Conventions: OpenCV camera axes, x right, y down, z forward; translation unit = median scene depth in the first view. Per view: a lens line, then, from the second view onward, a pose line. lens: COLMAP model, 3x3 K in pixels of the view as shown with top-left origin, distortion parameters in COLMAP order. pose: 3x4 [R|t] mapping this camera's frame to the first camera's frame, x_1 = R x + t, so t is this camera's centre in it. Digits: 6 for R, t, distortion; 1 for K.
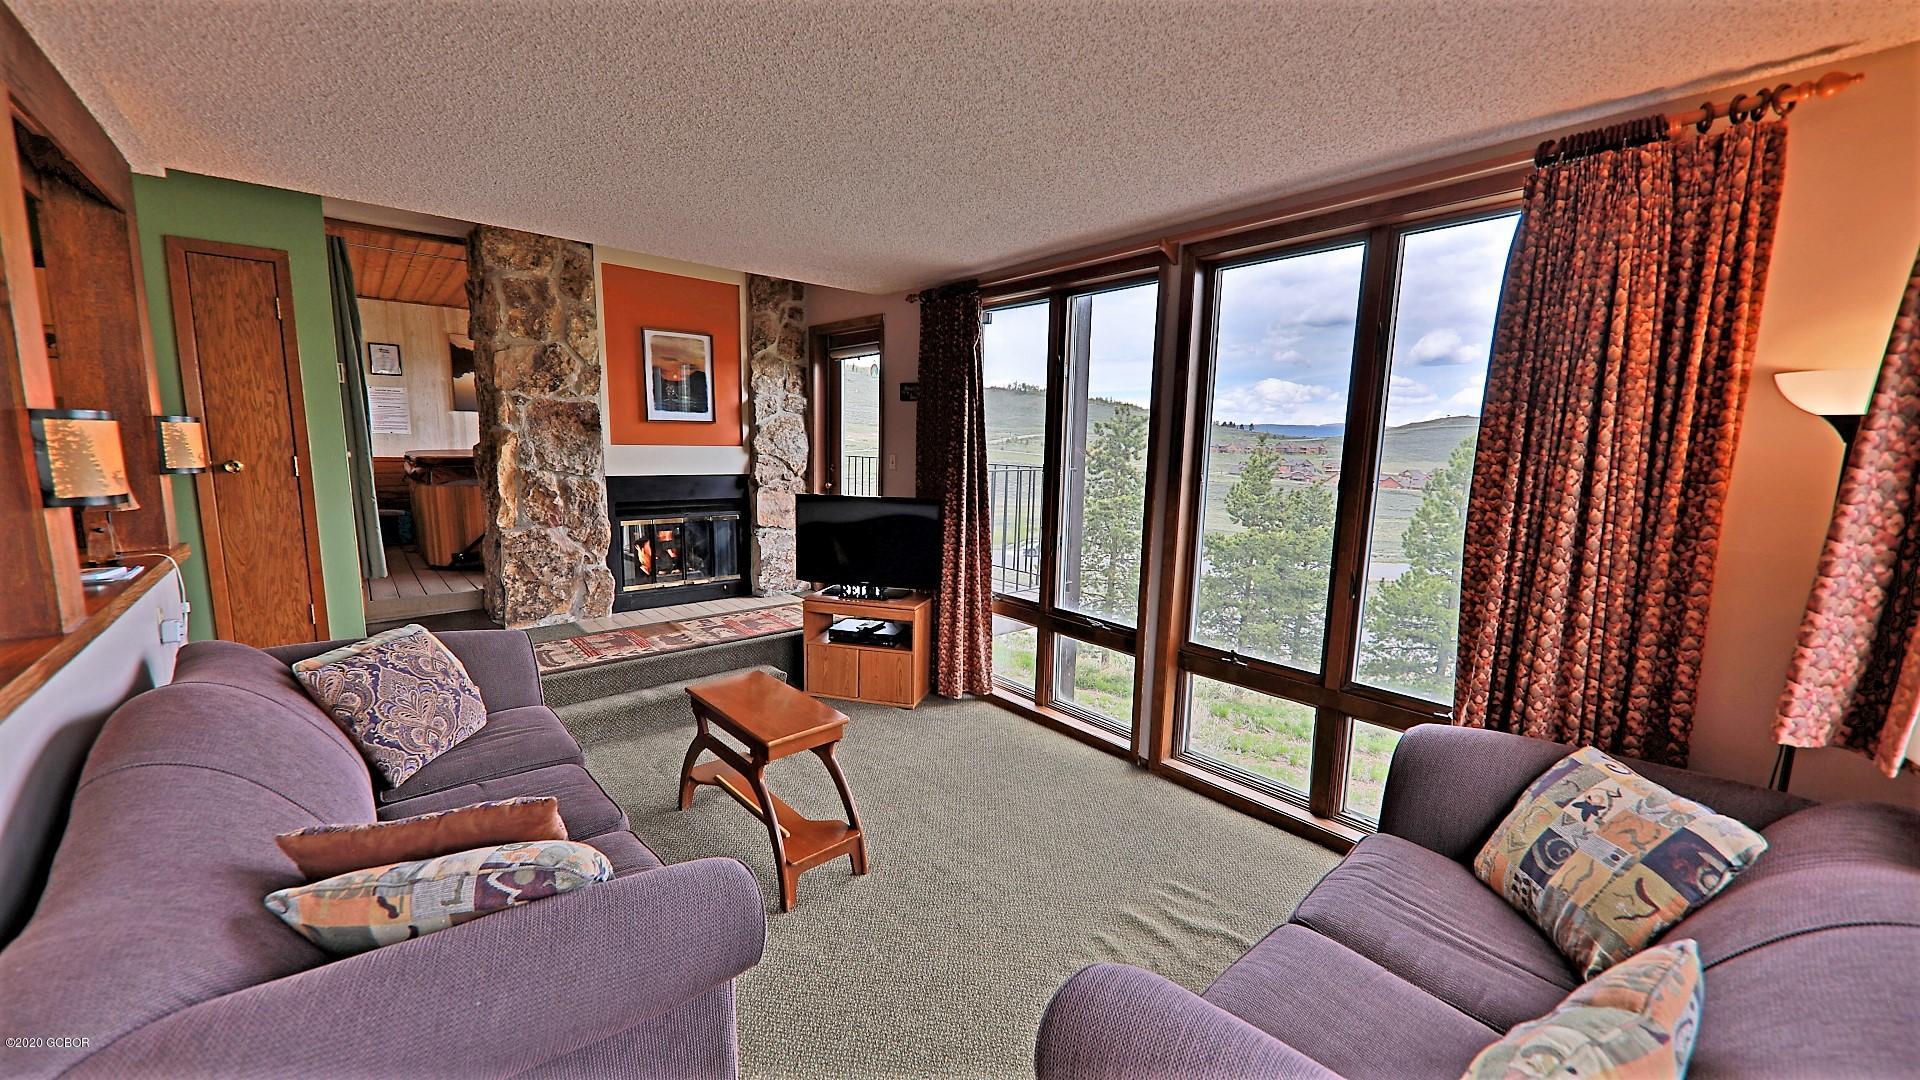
lens RADIAL K [[704.3, 0, 968.7], [0, 704.3, 538.7], [0, 0, 1]] dist [0.001792, -0.002304]
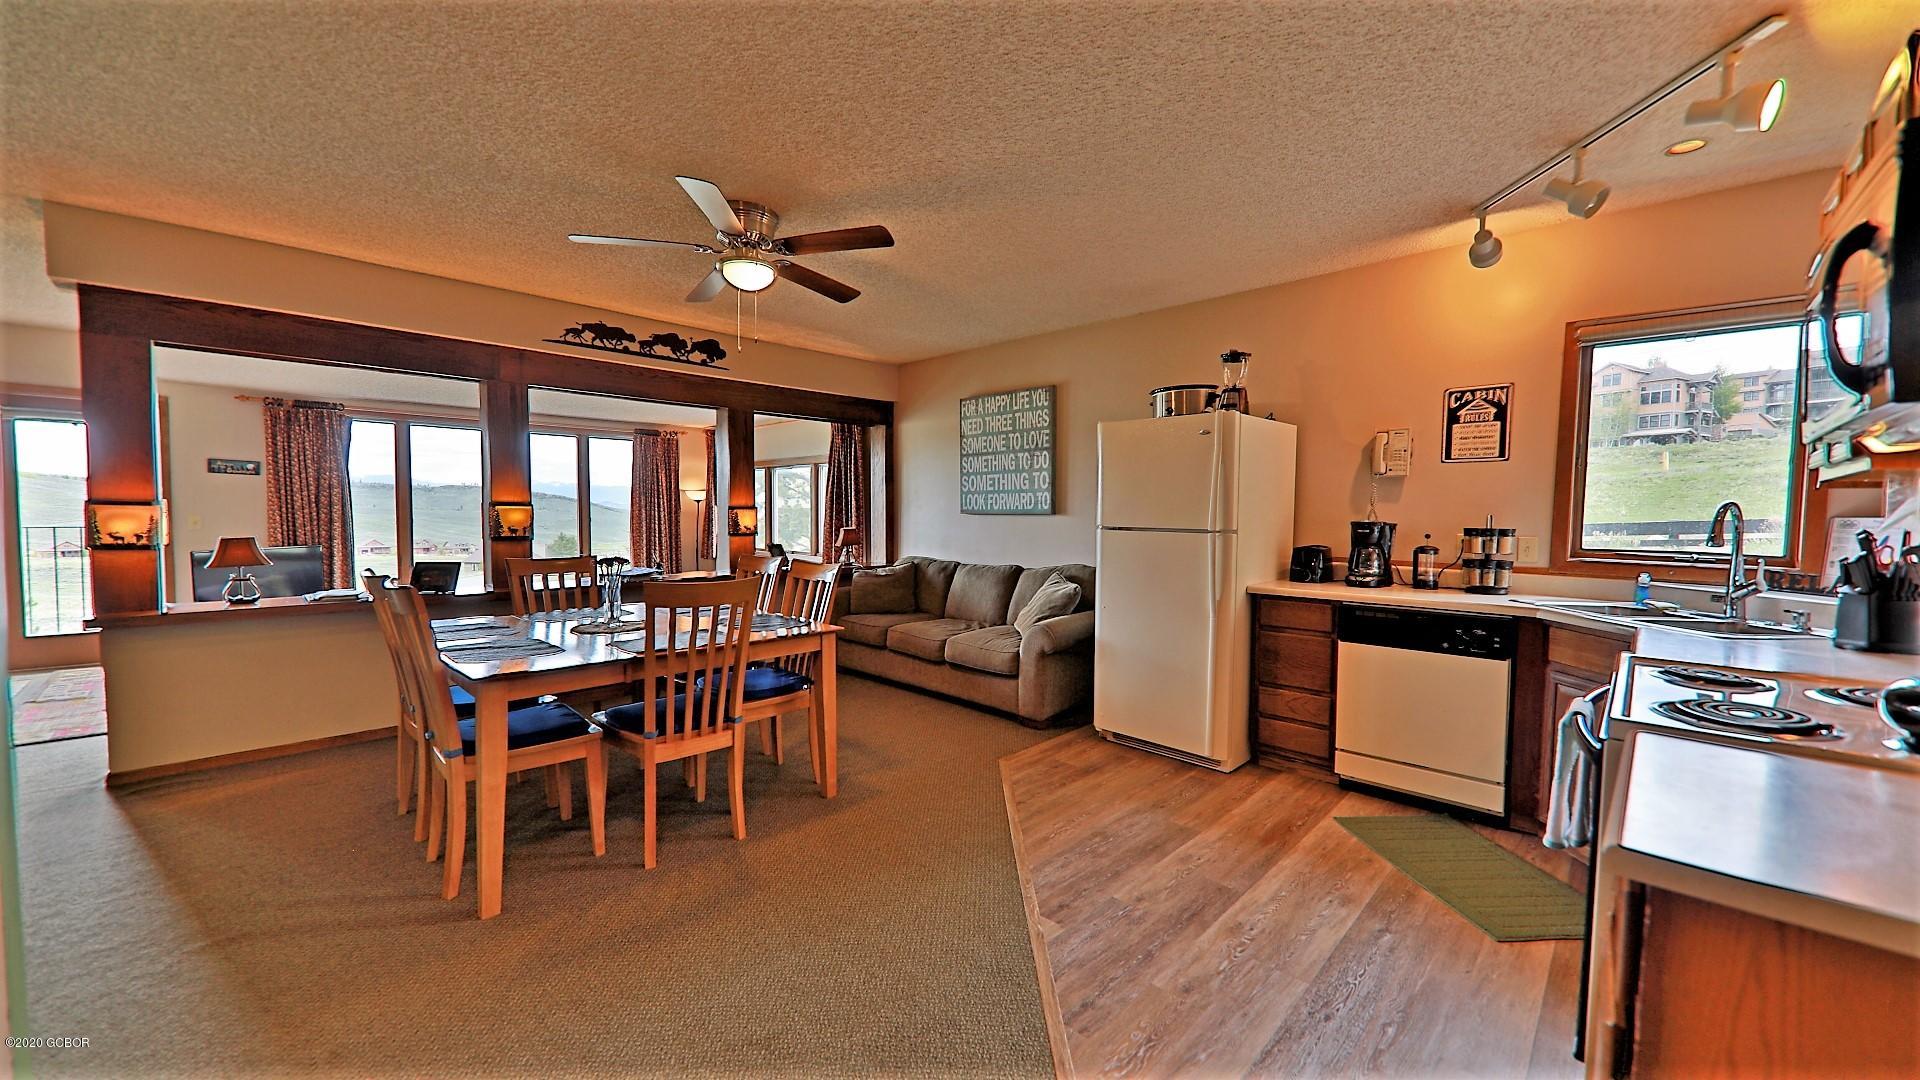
lens RADIAL K [[704.3, 0, 970.8], [0, 704.3, 545.6], [0, 0, 1]] dist [0.001792, -0.002304]
pose [[-0.086251, -0.075422, 0.993414, -1.519372], [0.124297, 0.988525, 0.085843, -0.012049], [-0.988489, 0.130883, -0.075886, -0.207340]]
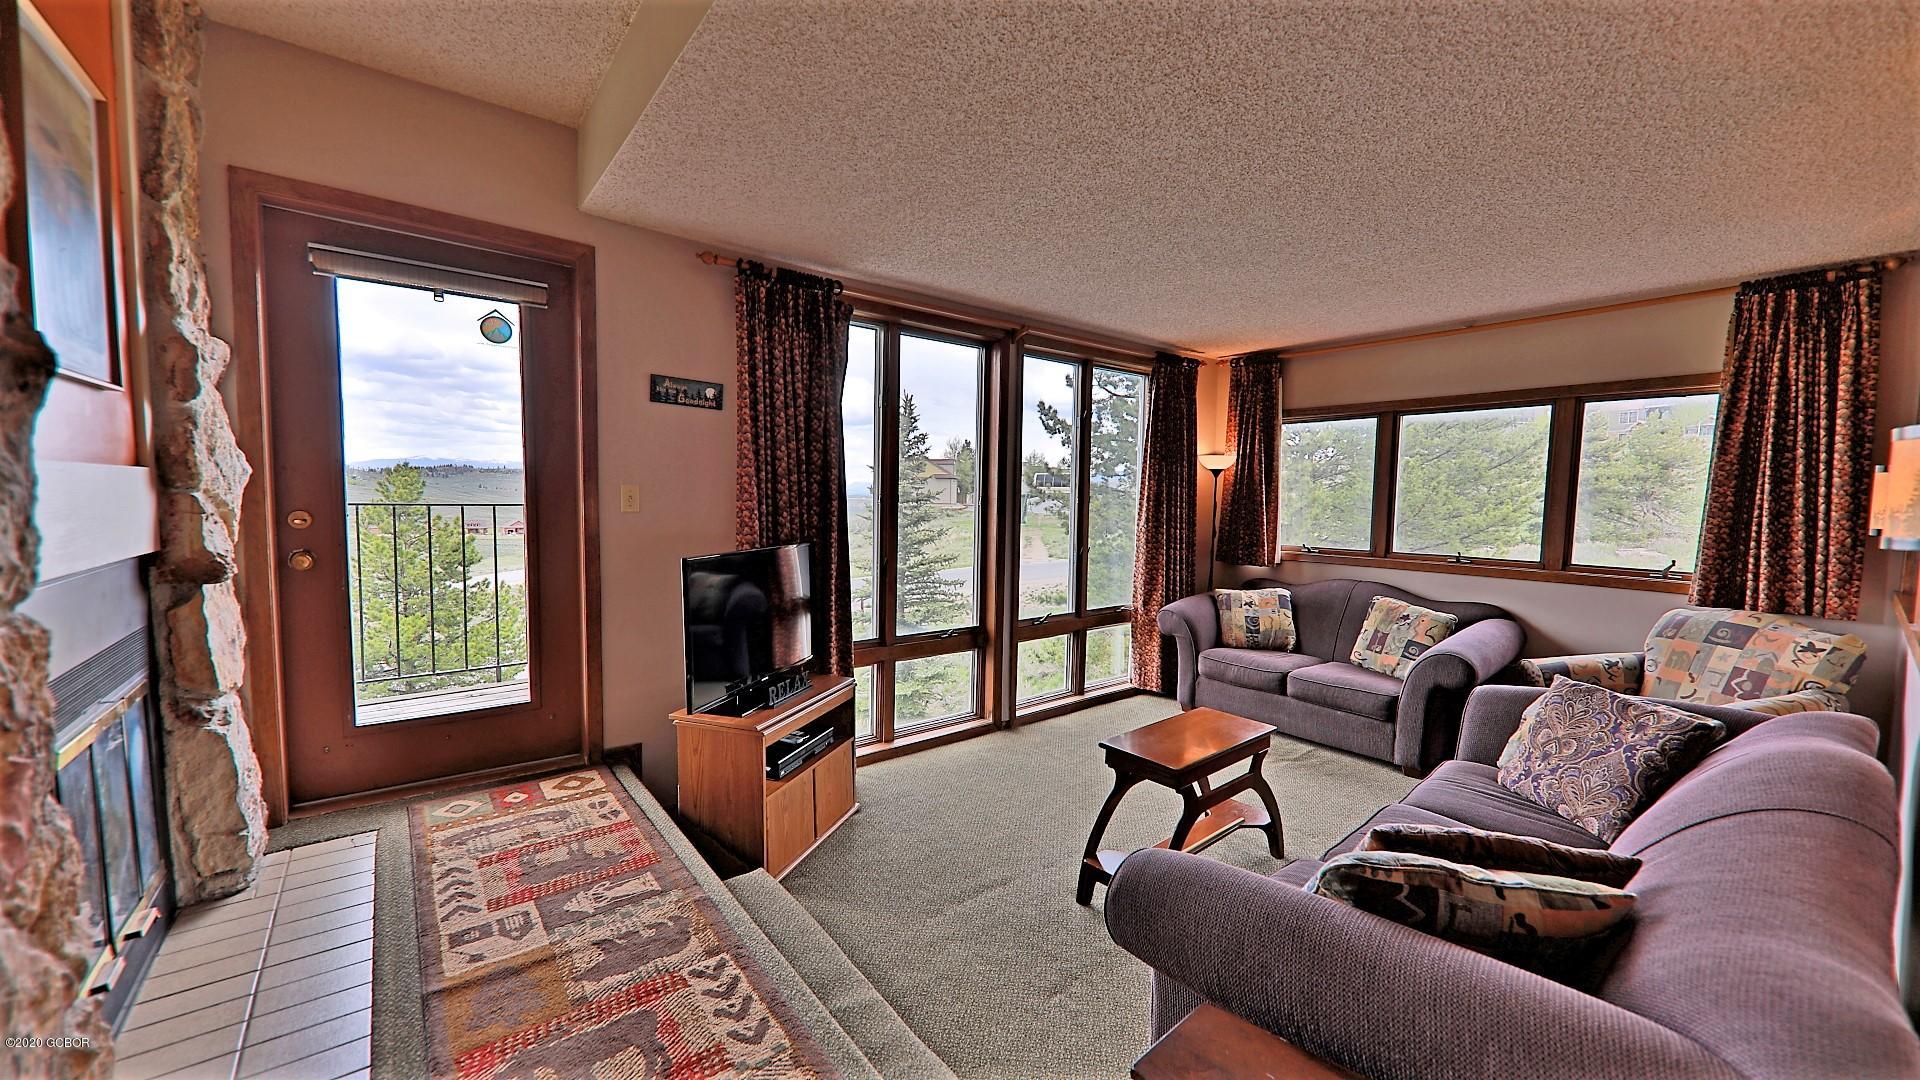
lens RADIAL K [[704.3, 0, 960.3], [0, 704.3, 541.9], [0, 0, 1]] dist [0.001792, -0.002304]
pose [[0.051525, -0.089697, 0.994635, -0.768416], [0.122529, 0.989002, 0.082841, -0.095740], [-0.991127, 0.117603, 0.061948, 0.745719]]
